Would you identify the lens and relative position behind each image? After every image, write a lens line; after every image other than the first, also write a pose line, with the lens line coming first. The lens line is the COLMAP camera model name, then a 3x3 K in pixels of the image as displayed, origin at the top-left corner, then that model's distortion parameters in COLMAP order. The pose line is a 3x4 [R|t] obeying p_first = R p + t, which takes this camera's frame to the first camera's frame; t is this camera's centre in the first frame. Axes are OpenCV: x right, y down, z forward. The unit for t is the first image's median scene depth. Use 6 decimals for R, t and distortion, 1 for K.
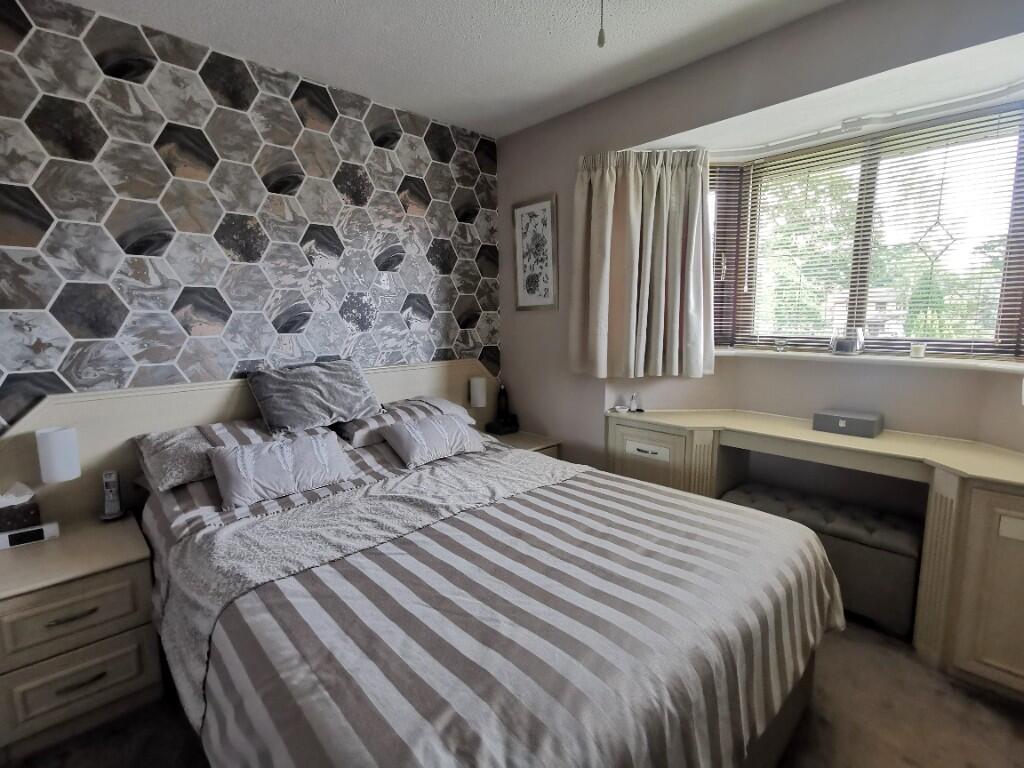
lens RADIAL K [[498.6, 0, 506.5], [0, 498.6, 379.3], [0, 0, 1]] dist [0.004719, 0.001648]
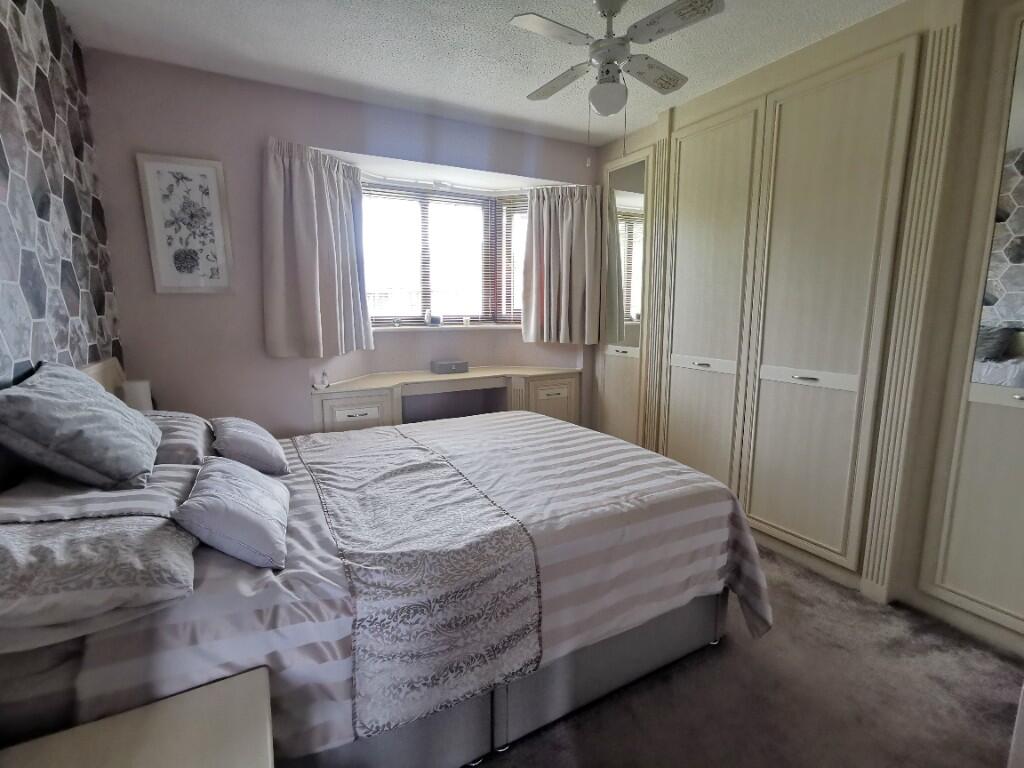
lens RADIAL K [[498.6, 0, 505.4], [0, 498.6, 387.7], [0, 0, 1]] dist [0.004719, 0.001648]
pose [[0.253922, -0.149814, 0.955552, -0.801342], [0.126026, 0.984634, 0.120885, -0.020412], [-0.958979, 0.089729, 0.268901, 0.354140]]
